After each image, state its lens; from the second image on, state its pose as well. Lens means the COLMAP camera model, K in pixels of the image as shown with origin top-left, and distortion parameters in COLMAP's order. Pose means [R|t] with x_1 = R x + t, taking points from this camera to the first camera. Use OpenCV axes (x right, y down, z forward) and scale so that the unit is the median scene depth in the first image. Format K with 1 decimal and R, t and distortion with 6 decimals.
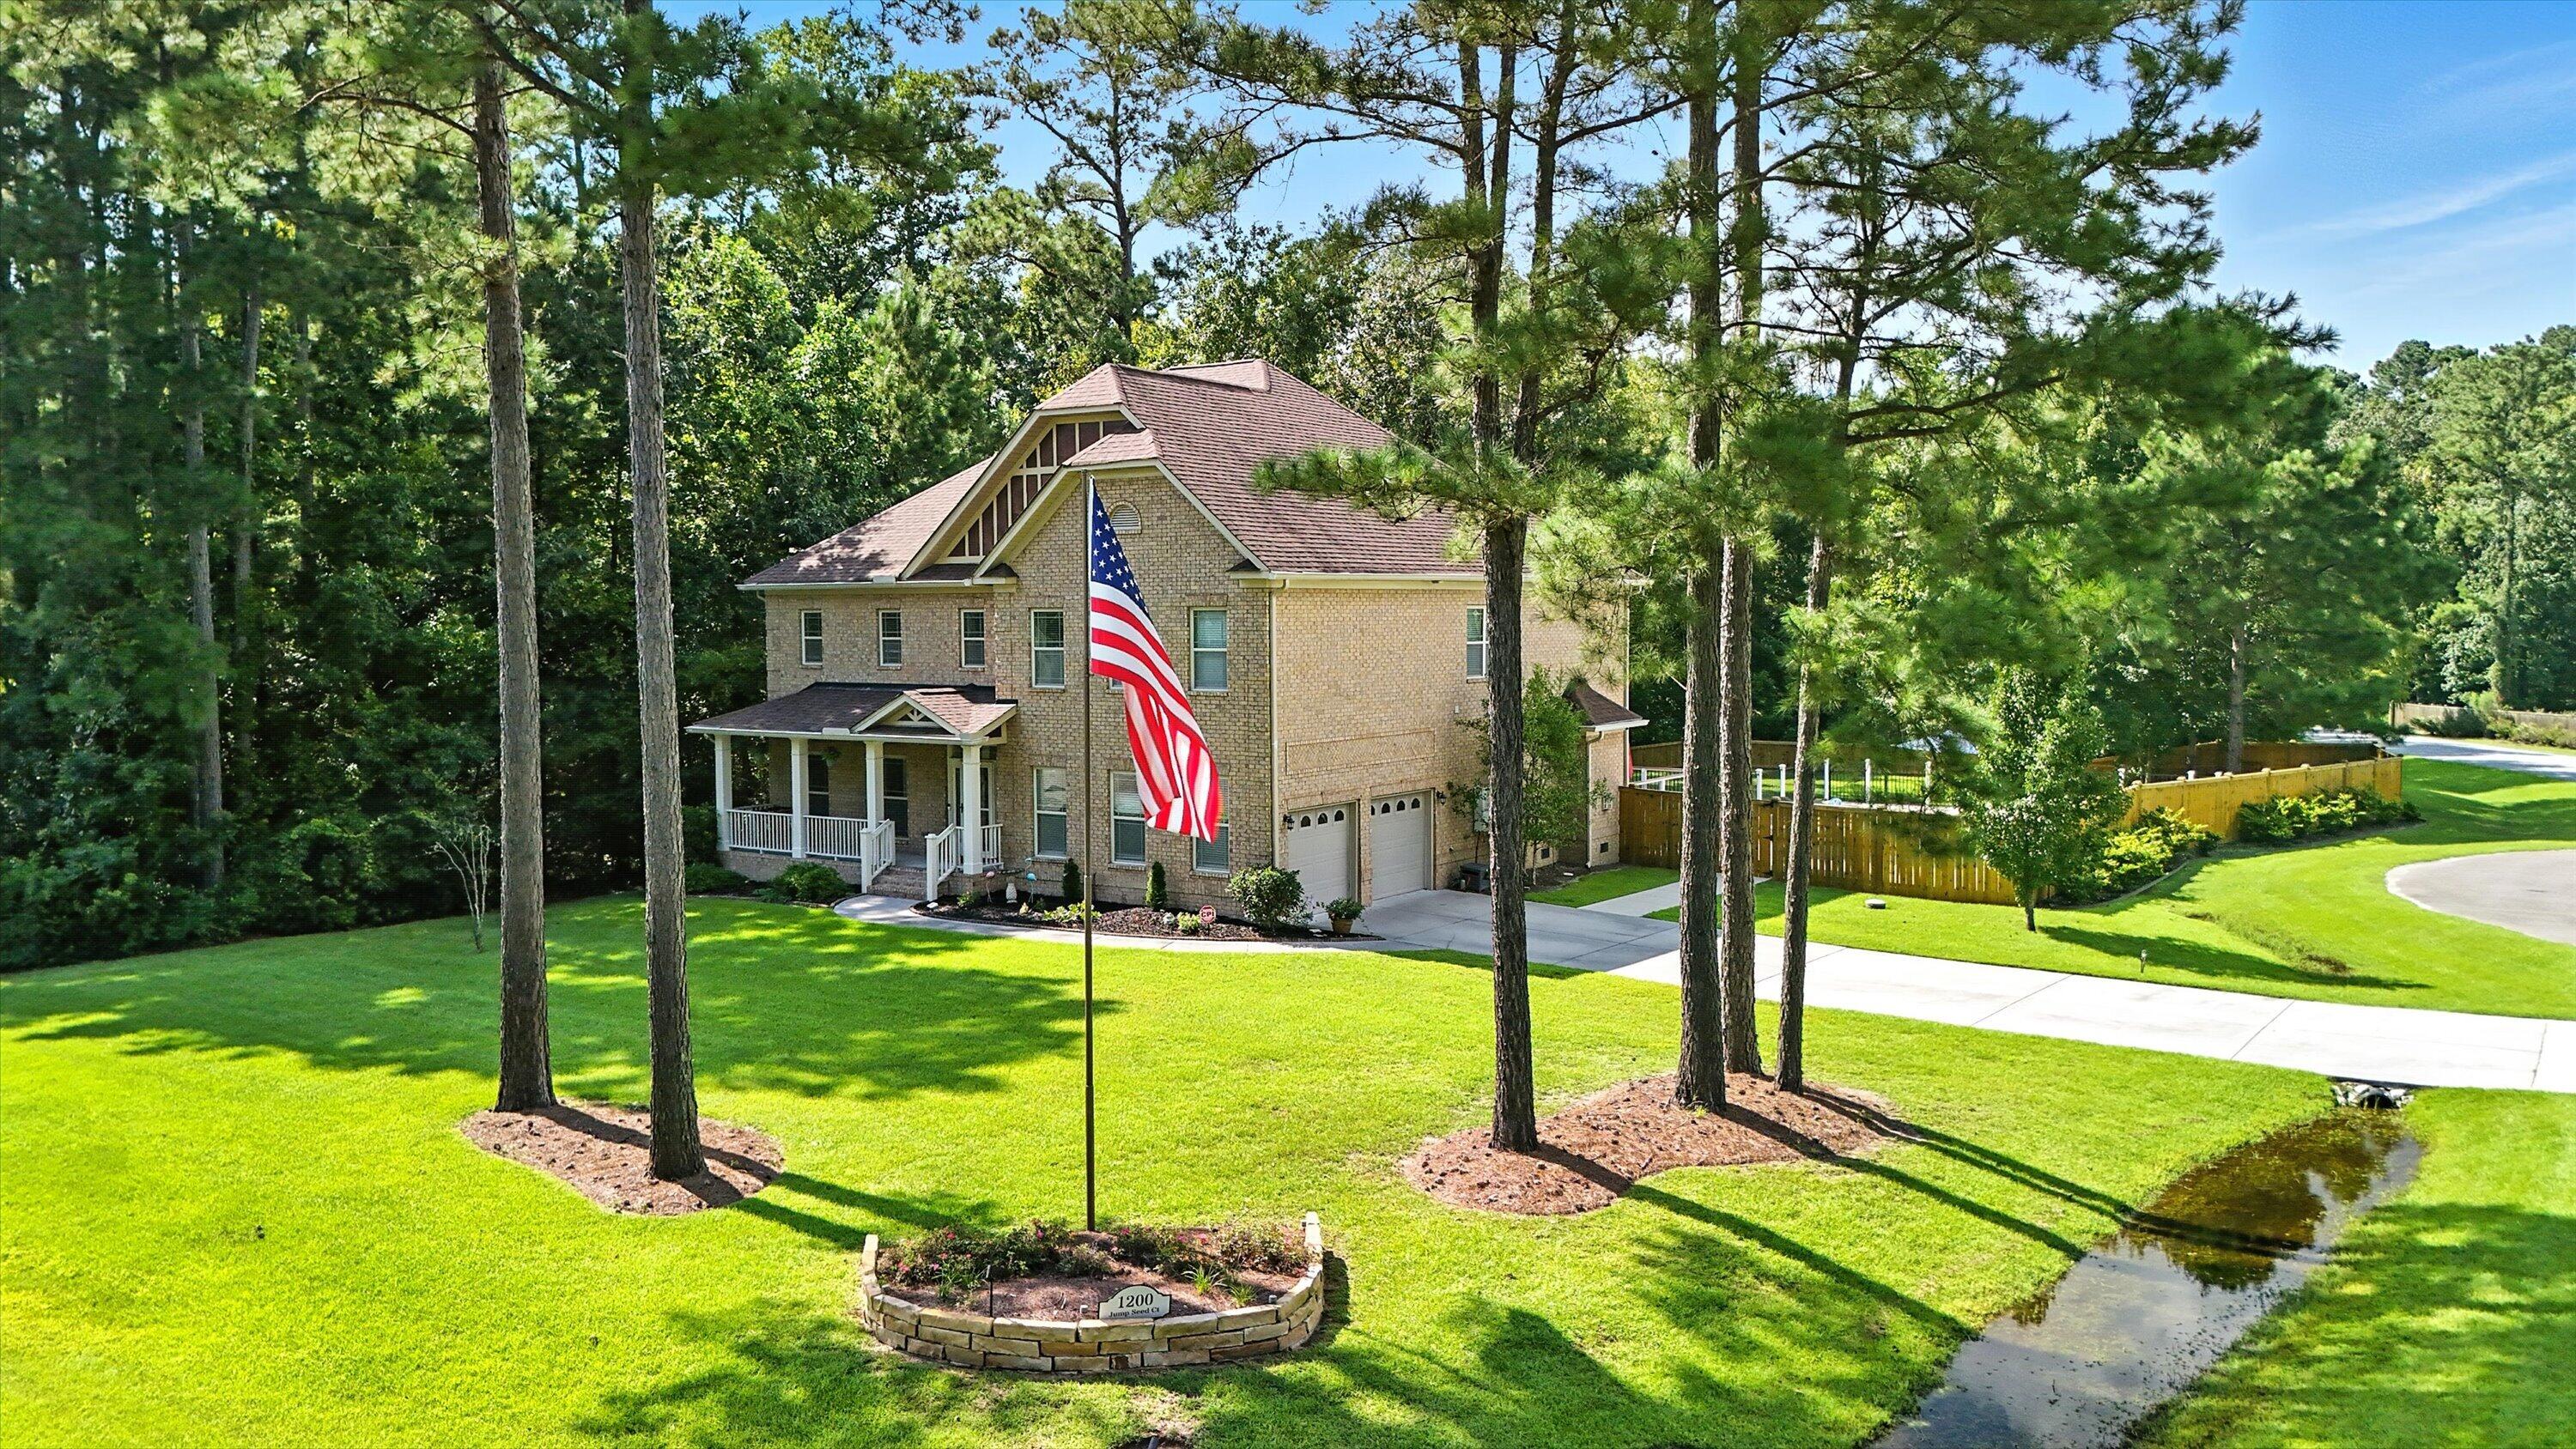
lens RADIAL K [[2101.9, 0, 1288.7], [0, 2101.9, 727.7], [0, 0, 1]] dist [0.012023, -0.000505]
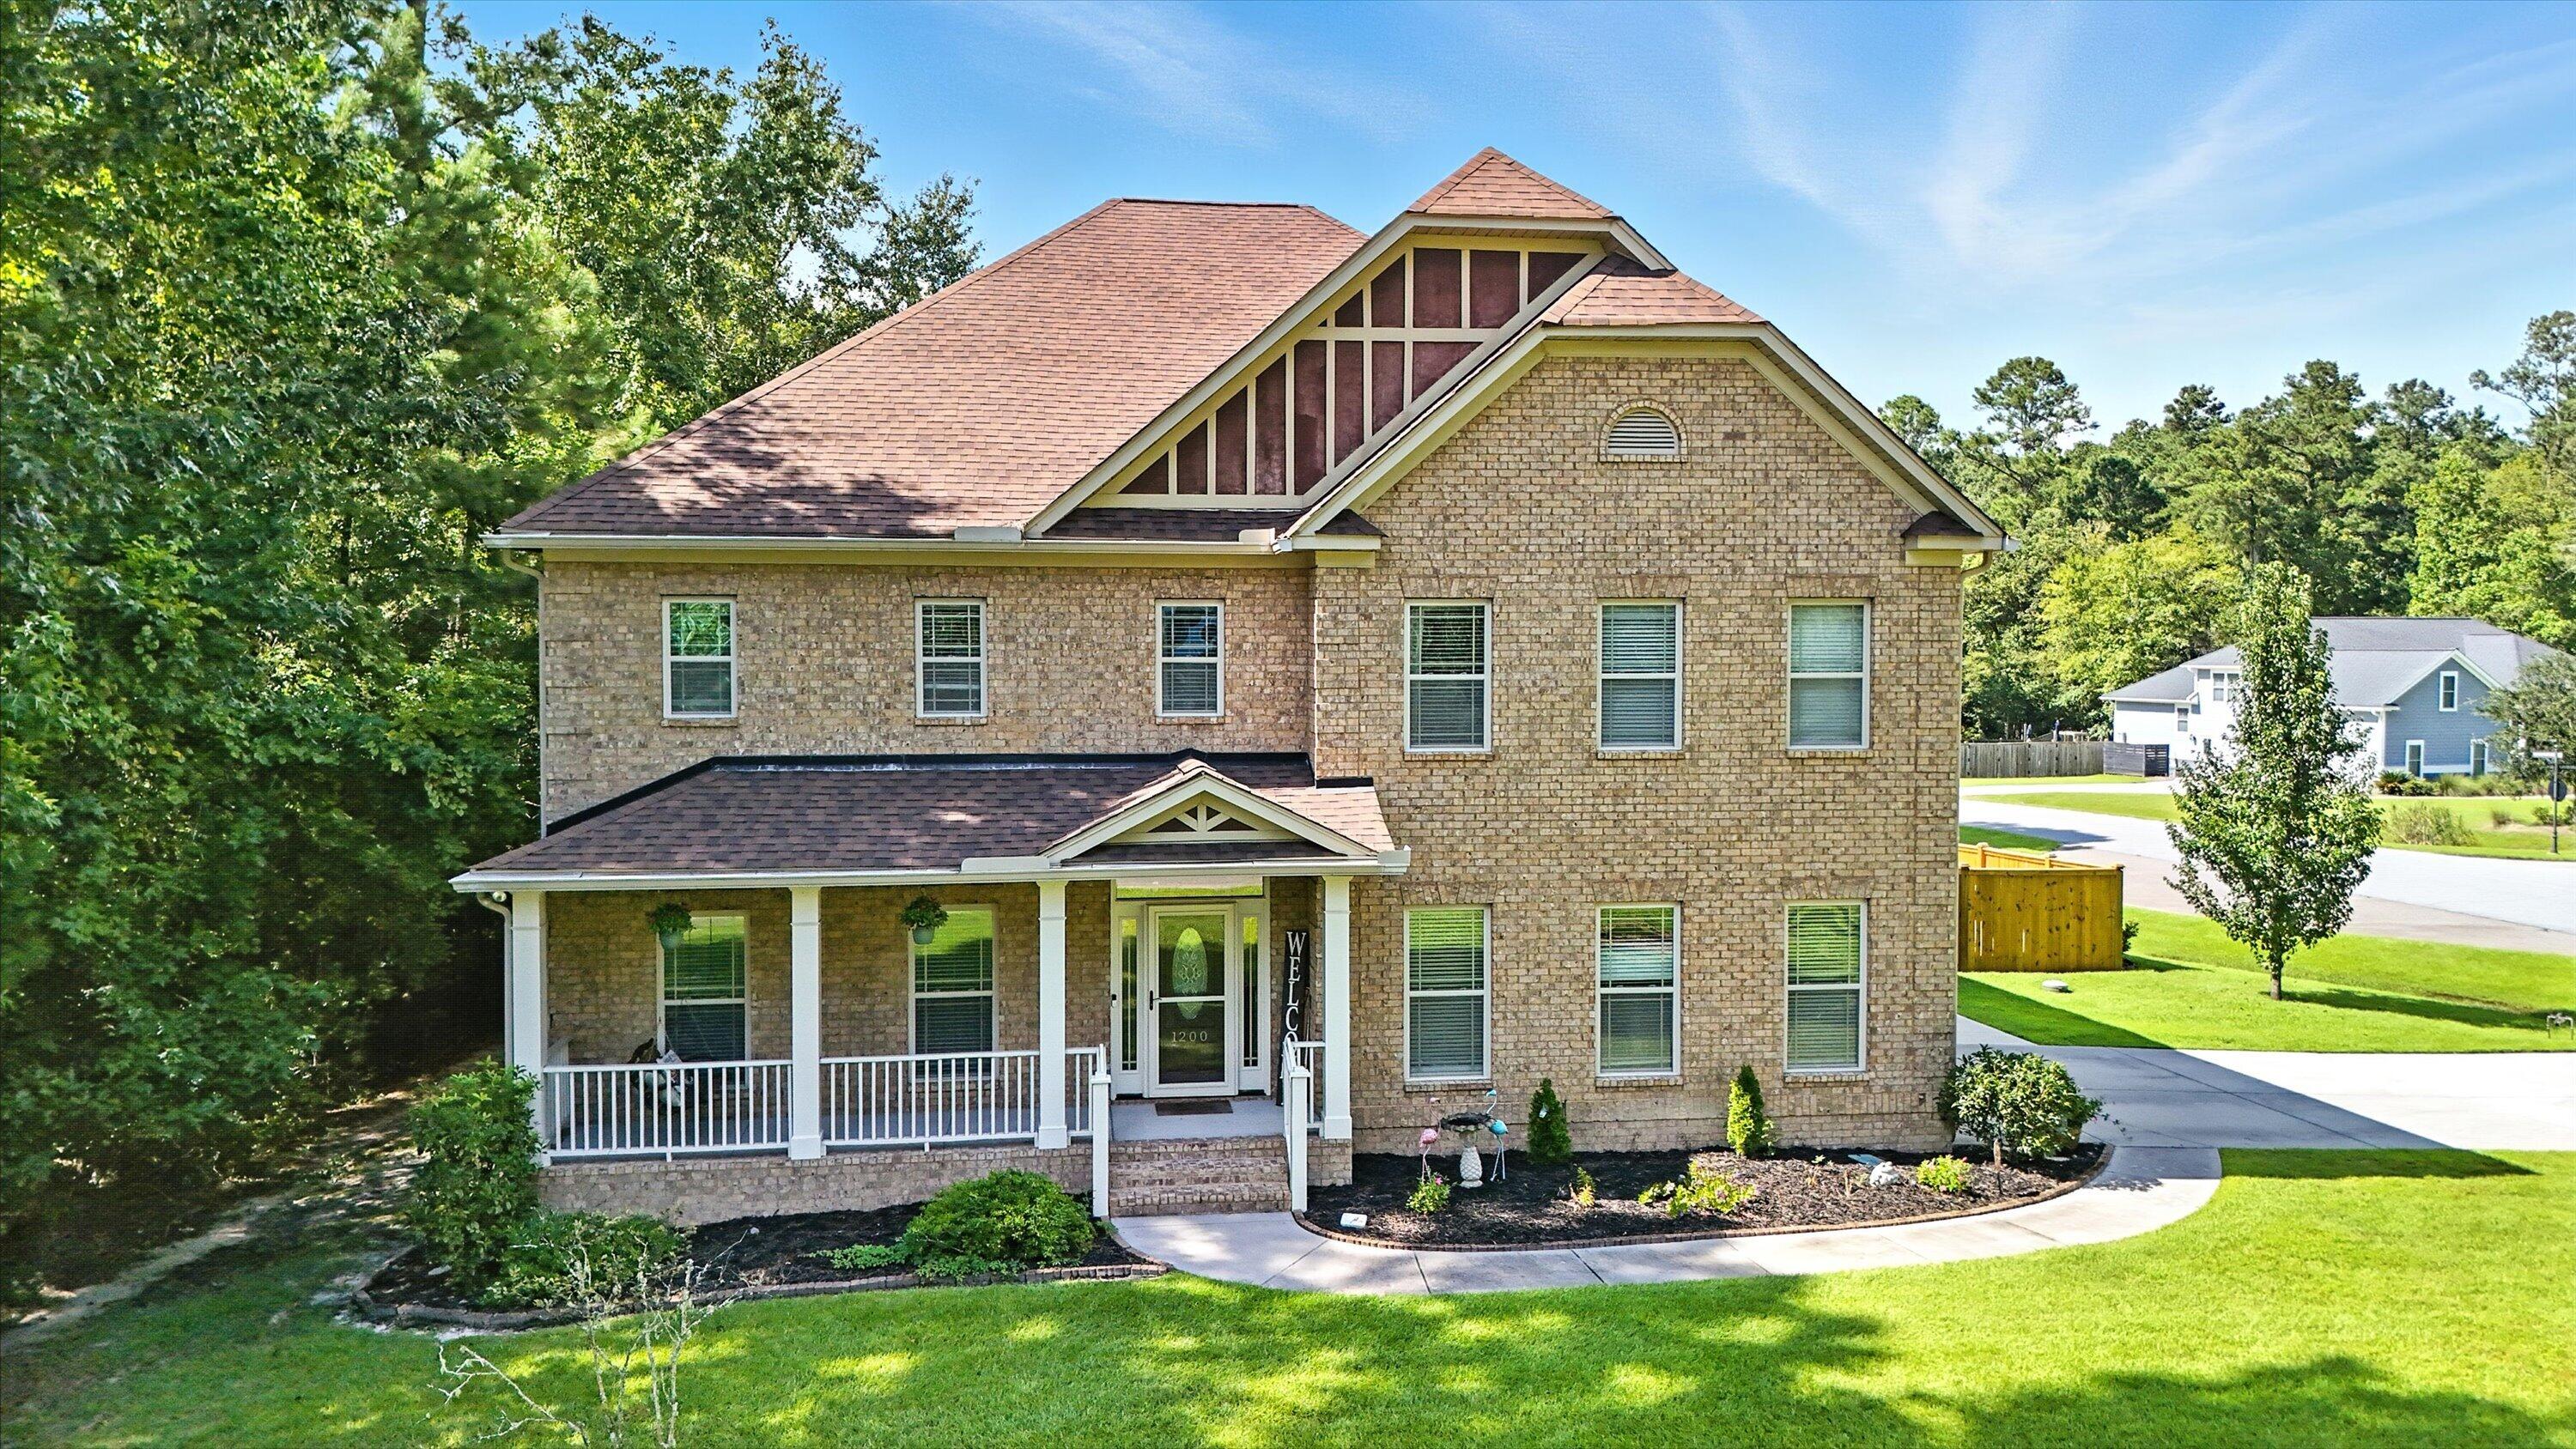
lens RADIAL K [[2101.9, 0, 1287.8], [0, 2101.9, 718.5], [0, 0, 1]] dist [0.012023, -0.000505]
pose [[0.737559, -0.026366, 0.674767, -0.483391], [0.034090, 0.999417, 0.001789, -0.029144], [-0.674421, 0.021684, 0.738028, 0.631465]]
